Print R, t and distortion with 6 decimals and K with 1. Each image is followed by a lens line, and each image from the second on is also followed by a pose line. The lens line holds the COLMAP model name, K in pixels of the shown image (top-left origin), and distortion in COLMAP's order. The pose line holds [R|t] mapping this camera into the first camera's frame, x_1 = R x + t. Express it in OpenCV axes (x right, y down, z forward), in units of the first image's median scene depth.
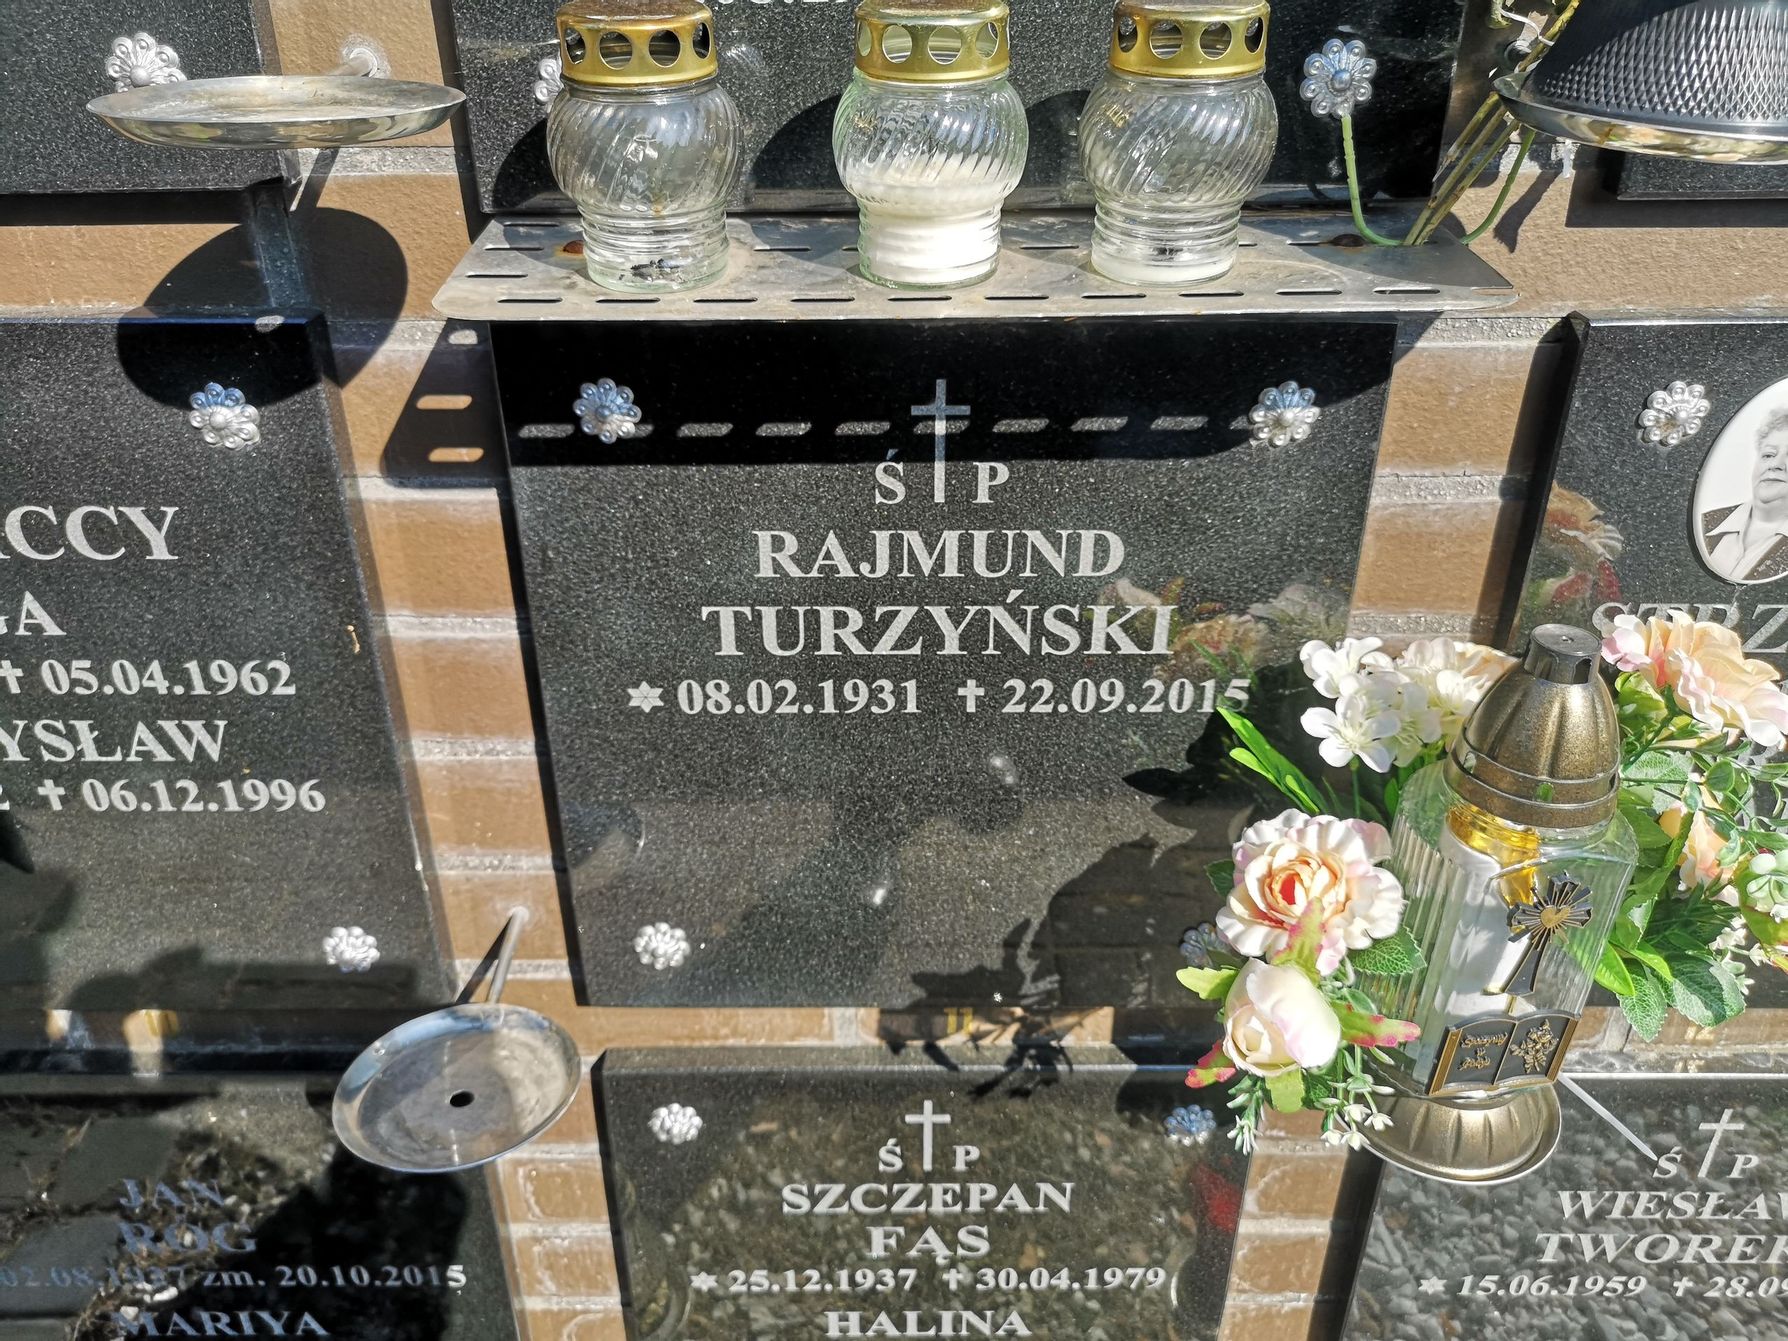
lens RADIAL K [[1375.6, 0, 916.7], [0, 1375.6, 658.9], [0, 0, 1]] dist [0.039272, -0.053401]
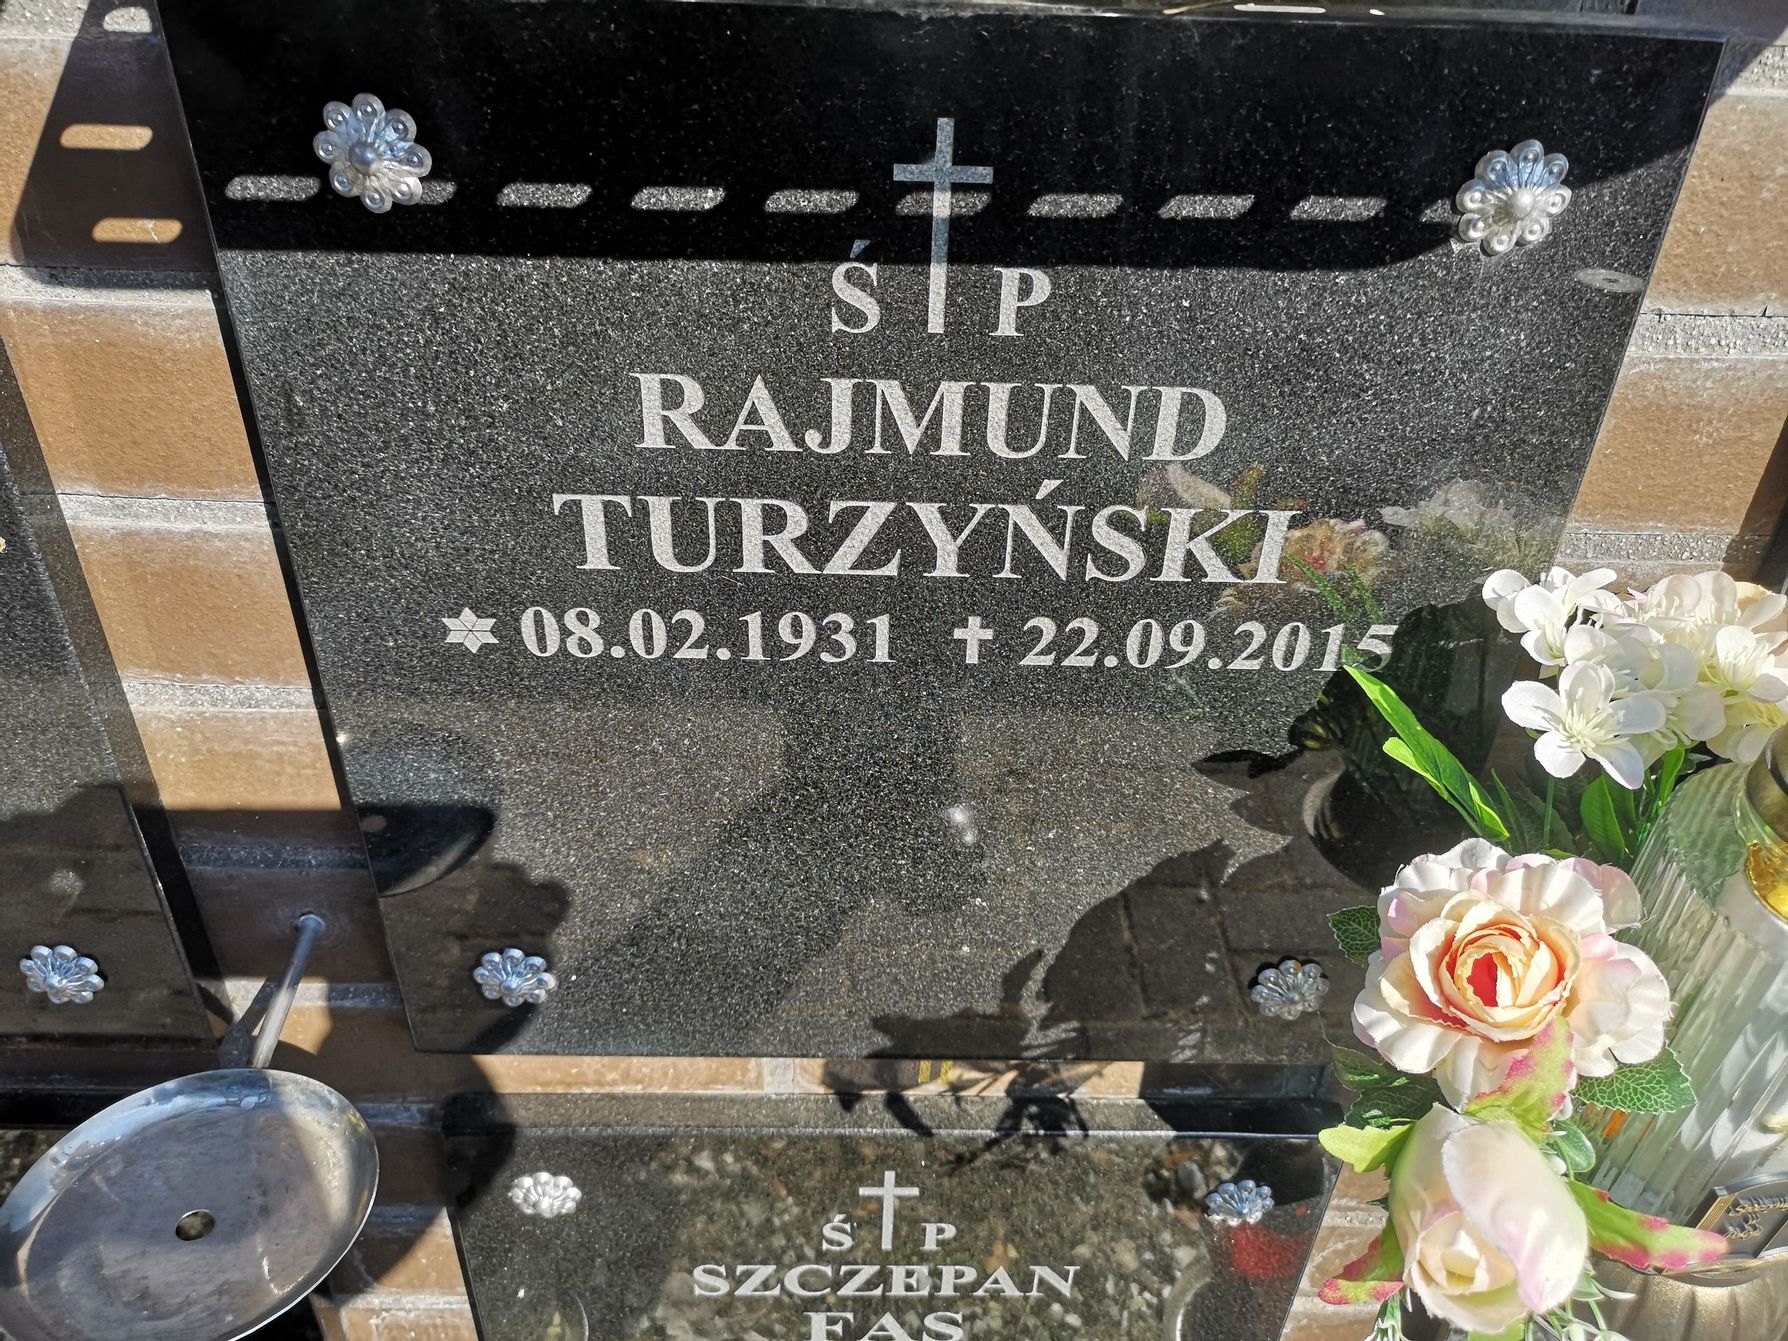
lens RADIAL K [[1375.6, 0, 916.7], [0, 1375.6, 658.9], [0, 0, 1]] dist [0.039272, -0.053401]
pose [[0.999296, 0.021729, 0.030581, -0.007058], [-0.024474, 0.995414, 0.092473, -0.024249], [-0.028431, -0.093156, 0.995246, 0.350229]]
